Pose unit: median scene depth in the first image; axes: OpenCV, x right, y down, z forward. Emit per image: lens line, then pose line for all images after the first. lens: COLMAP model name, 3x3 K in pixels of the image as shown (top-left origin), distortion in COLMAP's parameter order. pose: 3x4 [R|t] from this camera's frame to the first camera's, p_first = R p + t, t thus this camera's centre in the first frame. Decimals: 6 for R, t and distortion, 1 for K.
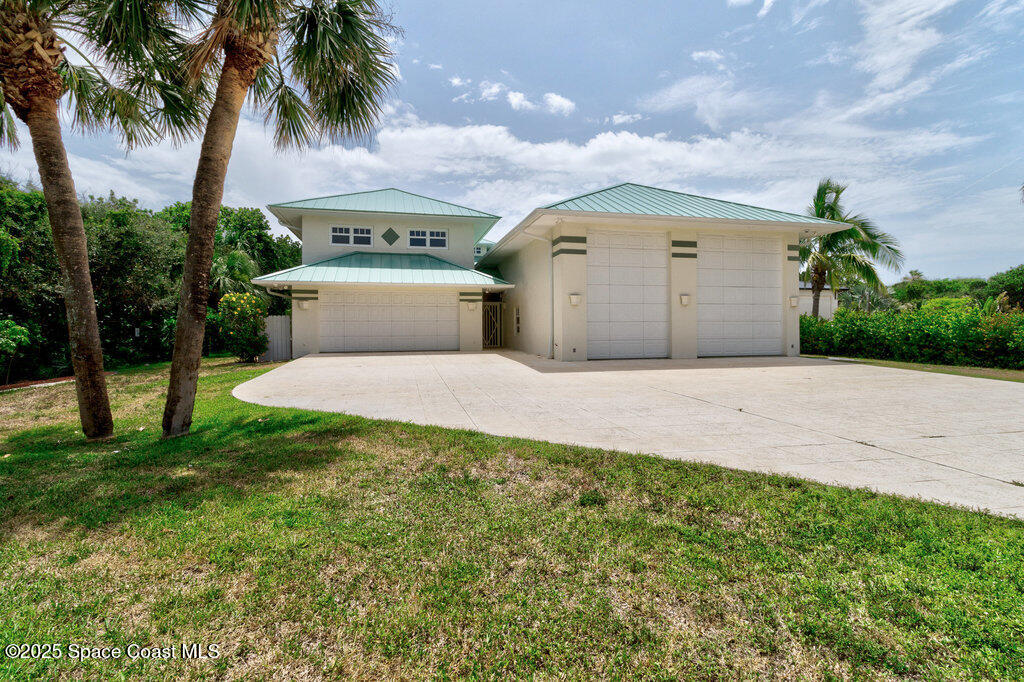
lens RADIAL K [[479.3, 0, 510.4], [0, 479.3, 328.2], [0, 0, 1]] dist [0.008947, -0.000078]
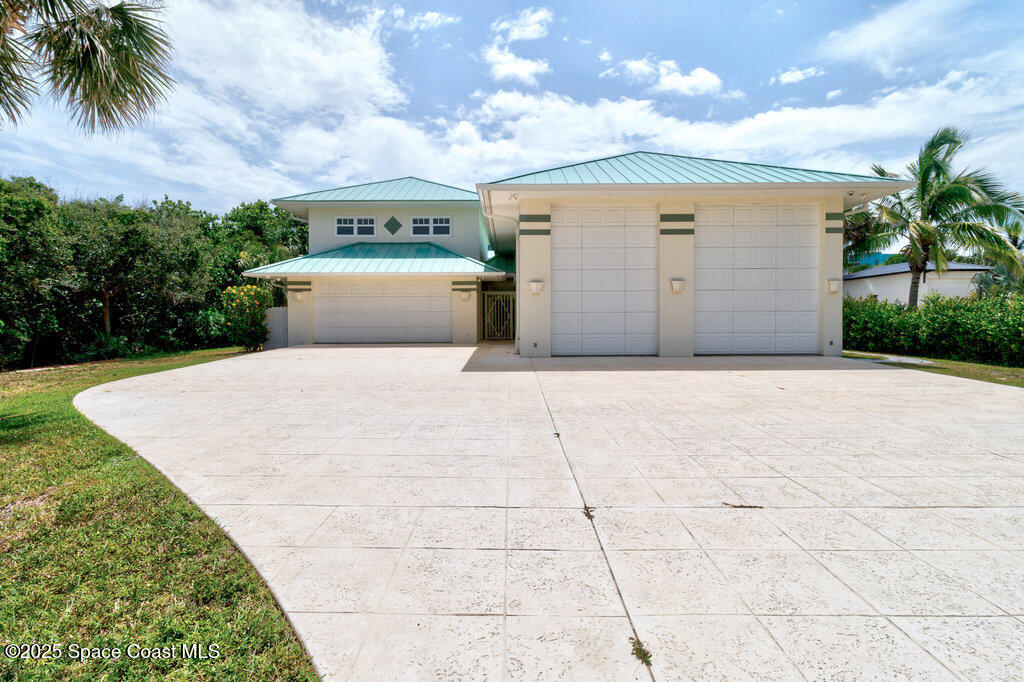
lens RADIAL K [[479.3, 0, 510.4], [0, 479.3, 328.2], [0, 0, 1]] dist [0.008947, -0.000078]
pose [[0.974145, 0.005197, -0.225863, 0.215787], [-0.000641, 0.999795, 0.020242, -0.001797], [0.225922, -0.019574, 0.973949, 0.101857]]
